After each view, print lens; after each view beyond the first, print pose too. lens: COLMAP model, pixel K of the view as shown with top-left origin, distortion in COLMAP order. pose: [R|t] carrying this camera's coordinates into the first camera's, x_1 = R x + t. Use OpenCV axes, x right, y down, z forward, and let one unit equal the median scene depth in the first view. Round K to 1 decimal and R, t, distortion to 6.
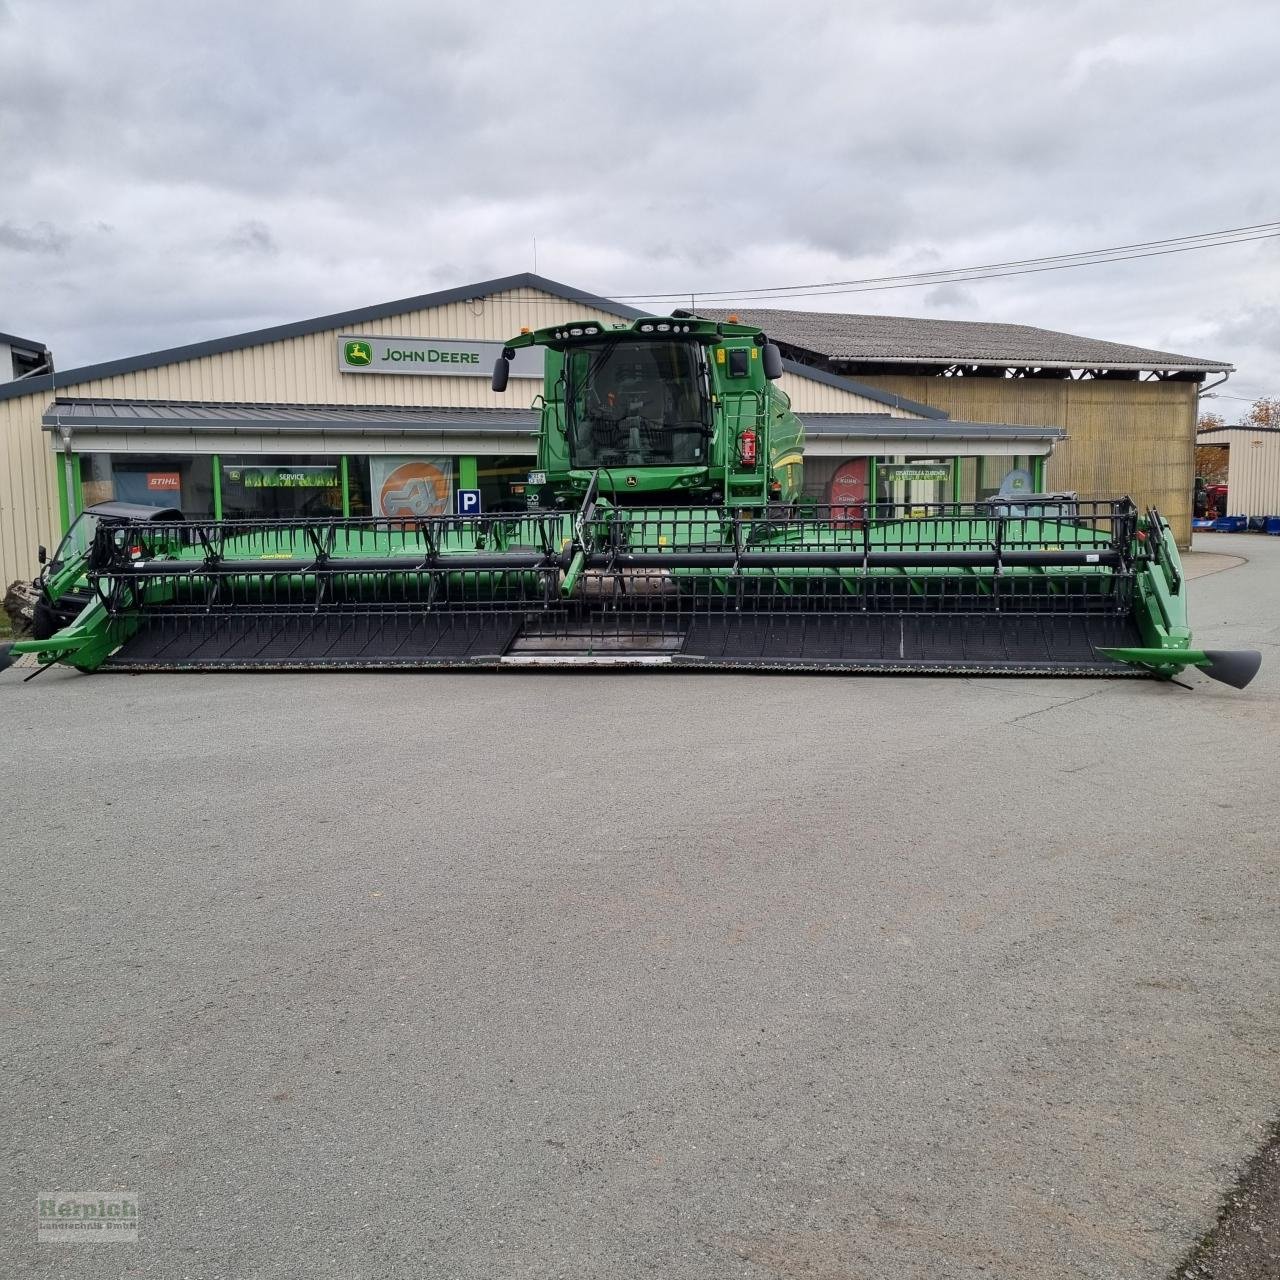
lens RADIAL K [[1266.9, 0, 627.2], [0, 1266.9, 642.8], [0, 0, 1]] dist [0.060847, -0.028439]
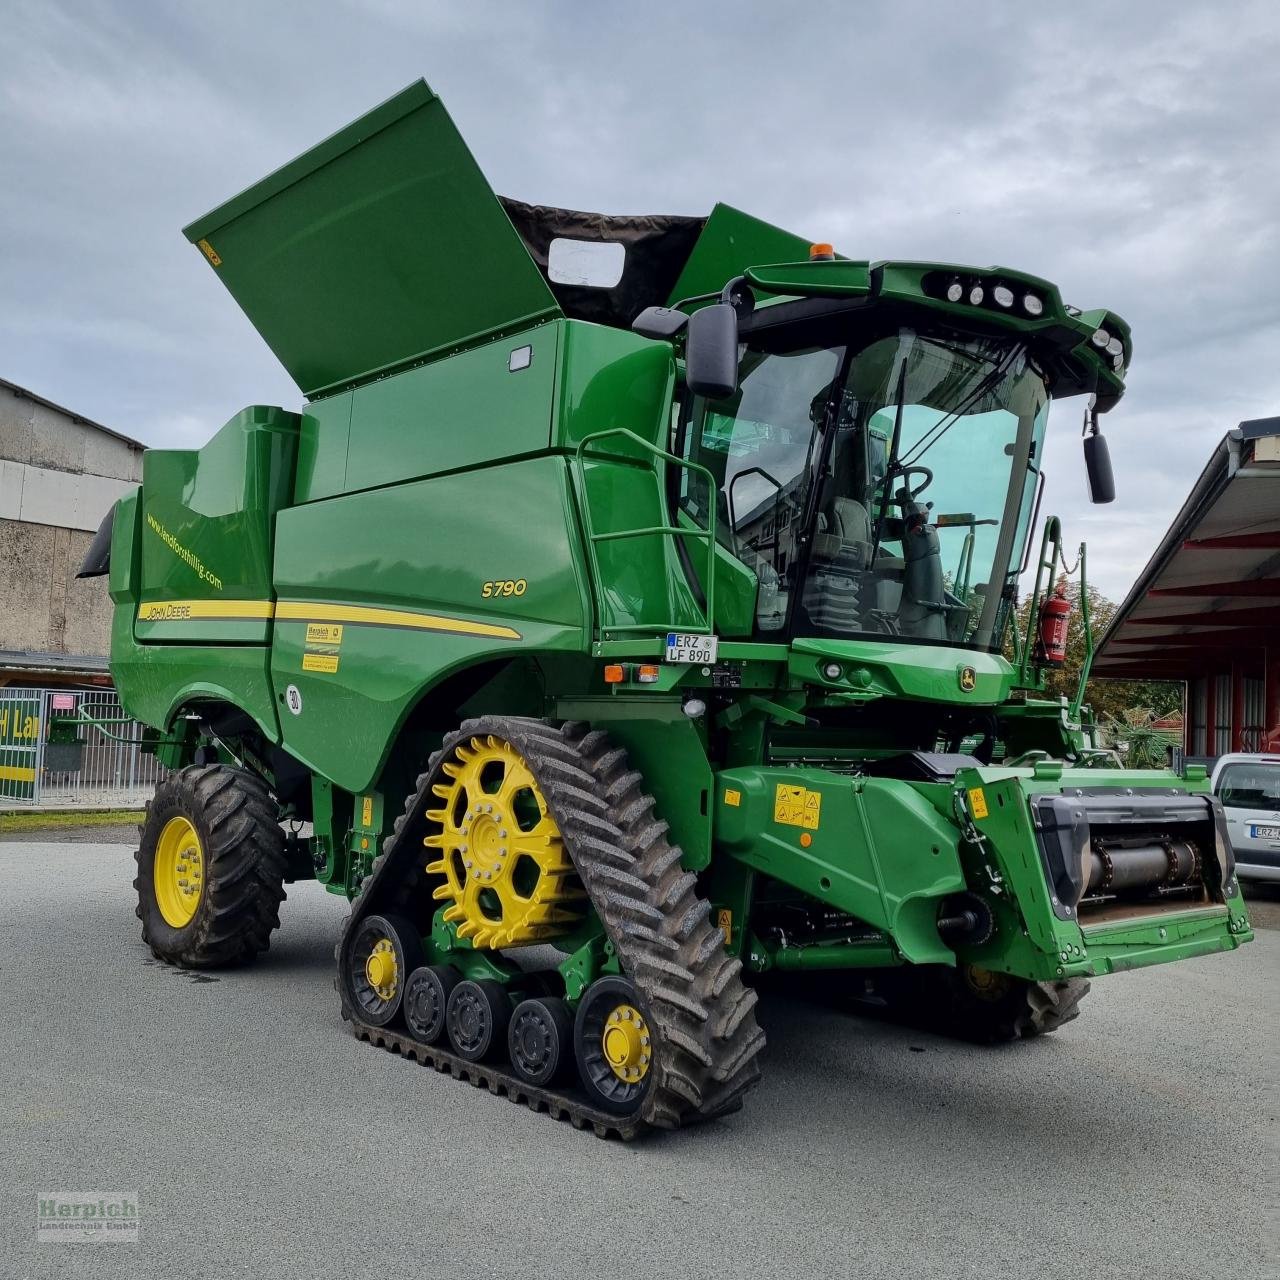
lens RADIAL K [[1266.9, 0, 627.2], [0, 1266.9, 642.8], [0, 0, 1]] dist [0.060847, -0.028439]
pose [[0.578524, 0.094820, 0.810135, -0.397534], [0.029405, 0.990150, -0.136887, -0.084397], [-0.815135, 0.103015, 0.570038, 0.842814]]
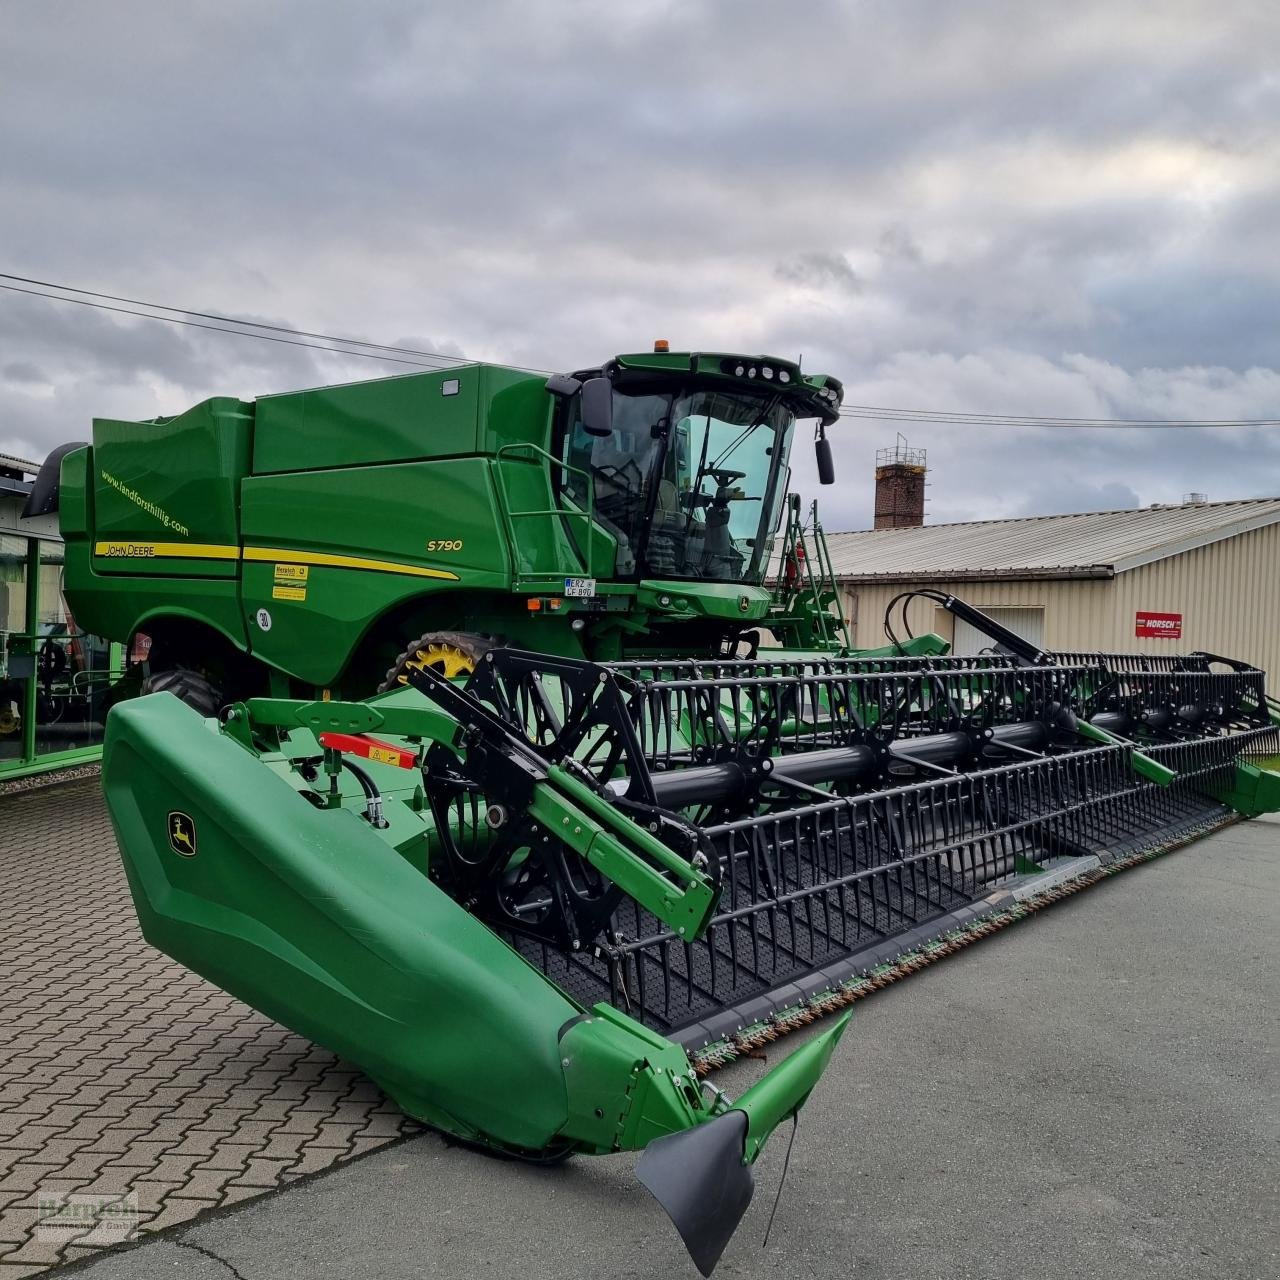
lens RADIAL K [[1280.6, 0, 644.1], [0, 1280.6, 659.2], [0, 0, 1]] dist [0.062854, -0.014601]
pose [[0.403075, 0.015124, 0.915042, -0.631490], [0.056737, 0.997527, -0.041480, -0.072469], [-0.913407, 0.068636, 0.401220, 0.770319]]
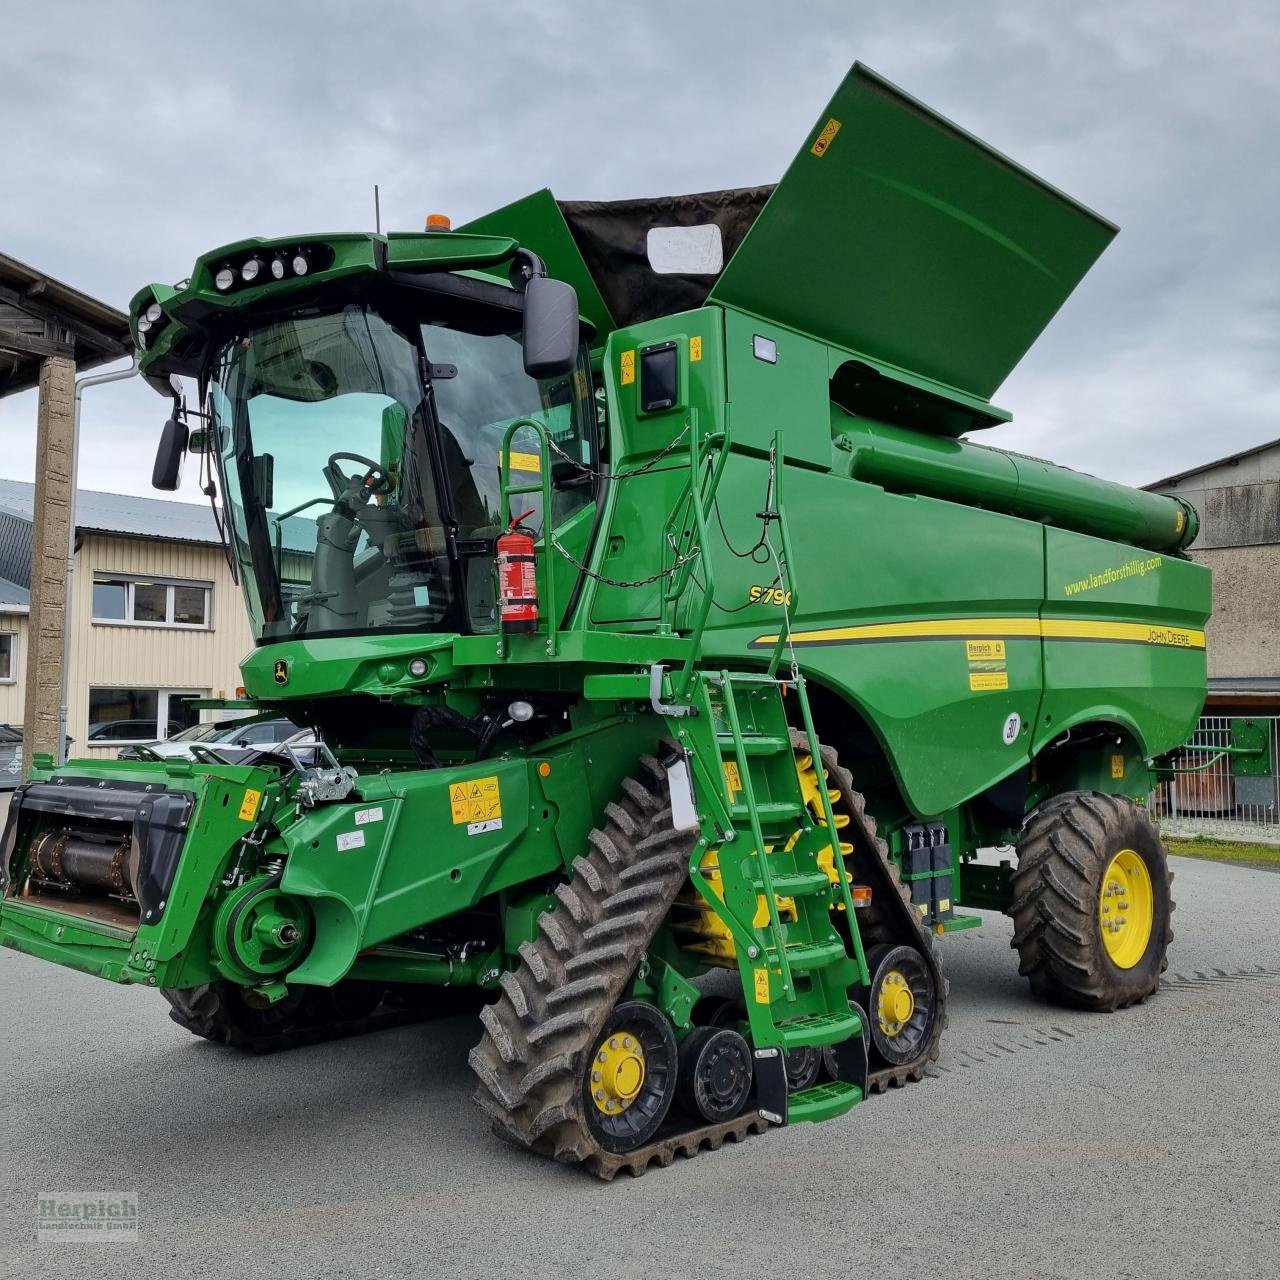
lens RADIAL K [[1266.9, 0, 627.2], [0, 1266.9, 642.8], [0, 0, 1]] dist [0.060847, -0.028439]
pose [[0.838353, -0.015850, -0.544897, 0.309794], [-0.070425, 0.988051, -0.137094, -0.088516], [0.540560, 0.153308, 0.827220, 0.718743]]
